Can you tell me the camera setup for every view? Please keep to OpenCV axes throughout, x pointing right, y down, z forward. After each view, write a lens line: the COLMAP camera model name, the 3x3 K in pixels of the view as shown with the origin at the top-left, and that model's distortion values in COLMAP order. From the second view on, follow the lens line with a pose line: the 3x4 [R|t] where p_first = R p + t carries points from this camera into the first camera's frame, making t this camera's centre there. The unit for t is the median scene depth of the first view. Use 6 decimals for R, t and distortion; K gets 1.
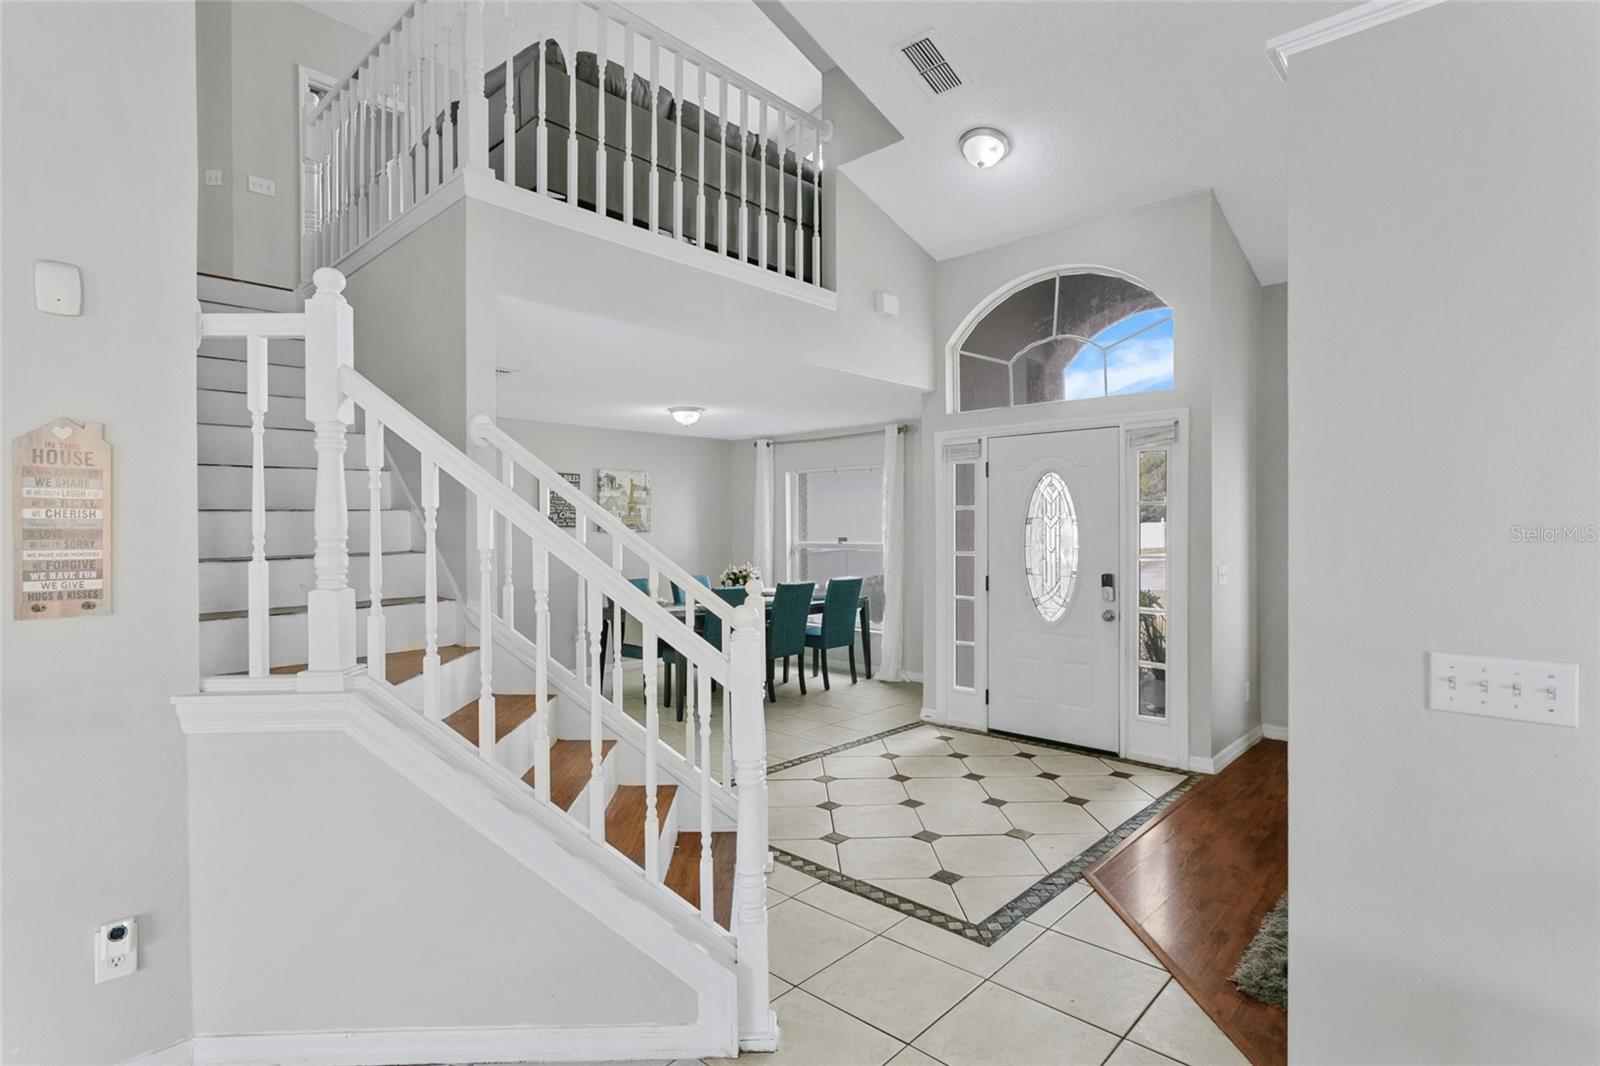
lens RADIAL K [[801.6, 0, 807.3], [0, 801.6, 536.1], [0, 0, 1]] dist [0.000445, -0.000437]
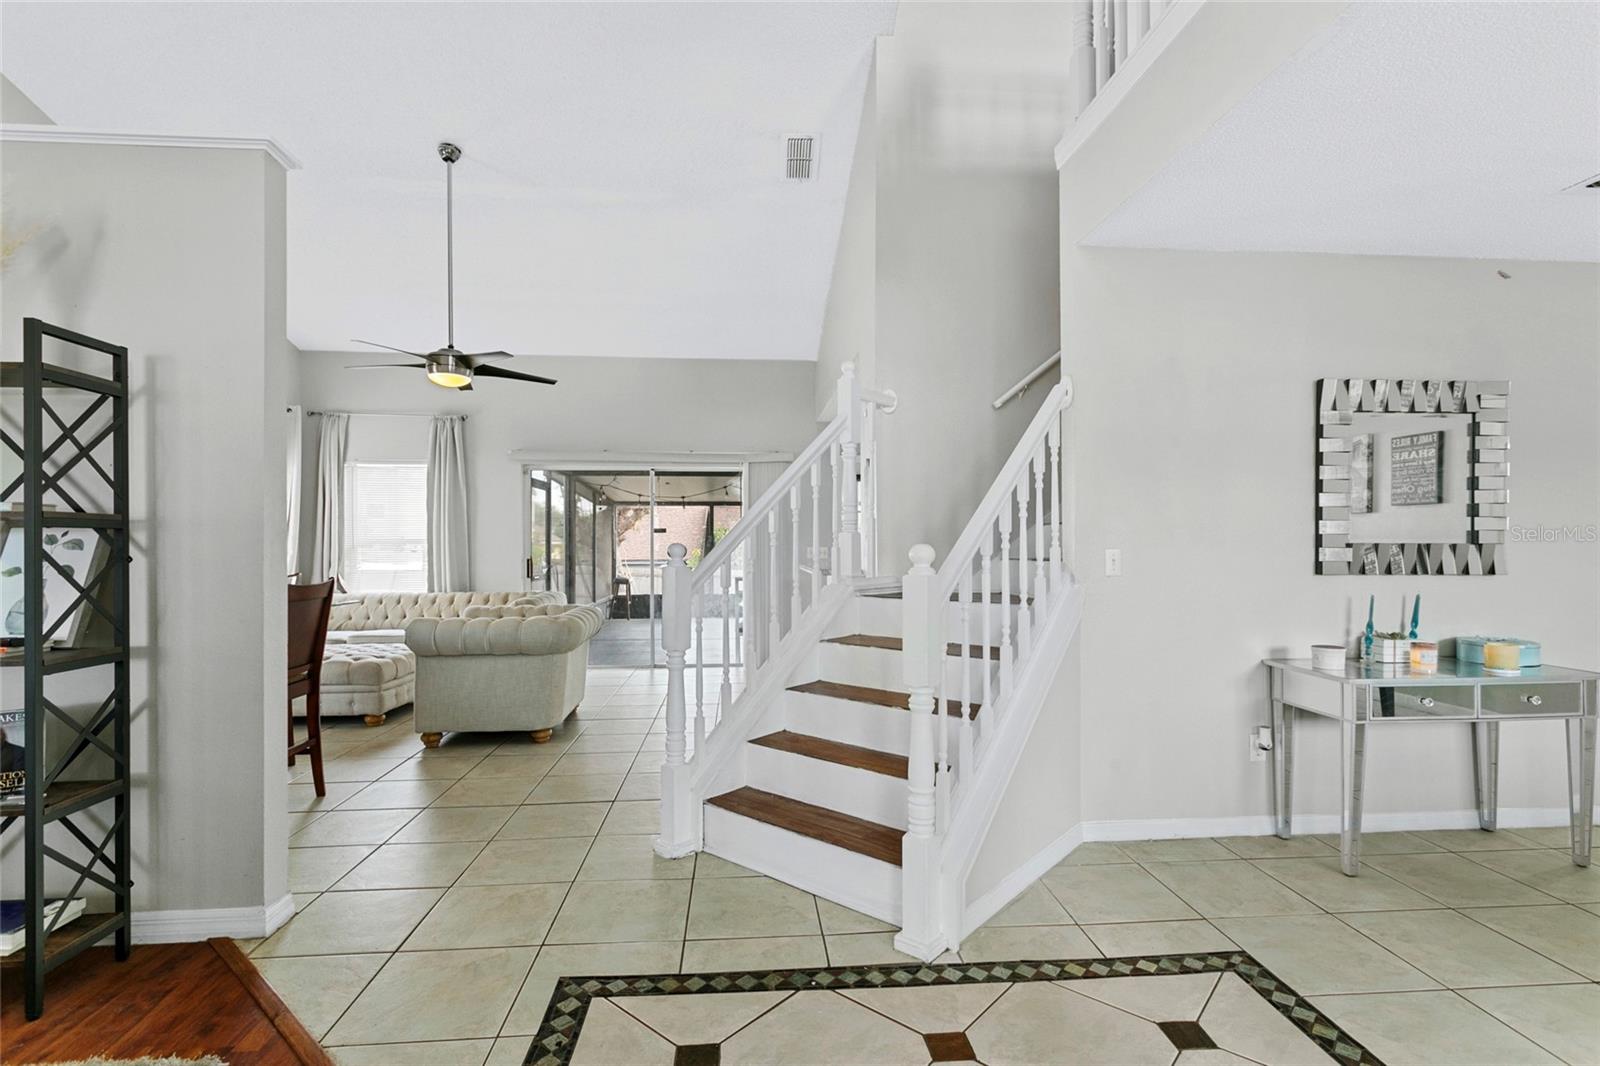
lens RADIAL K [[761.1, 0, 797.5], [0, 761.1, 535.7], [0, 0, 1]] dist [0.001614, 0.000921]
pose [[-0.682808, 0.002052, -0.730595, 0.375557], [-0.003822, 0.999972, 0.006381, 0.030916], [0.730588, 0.007149, -0.682782, 1.017804]]
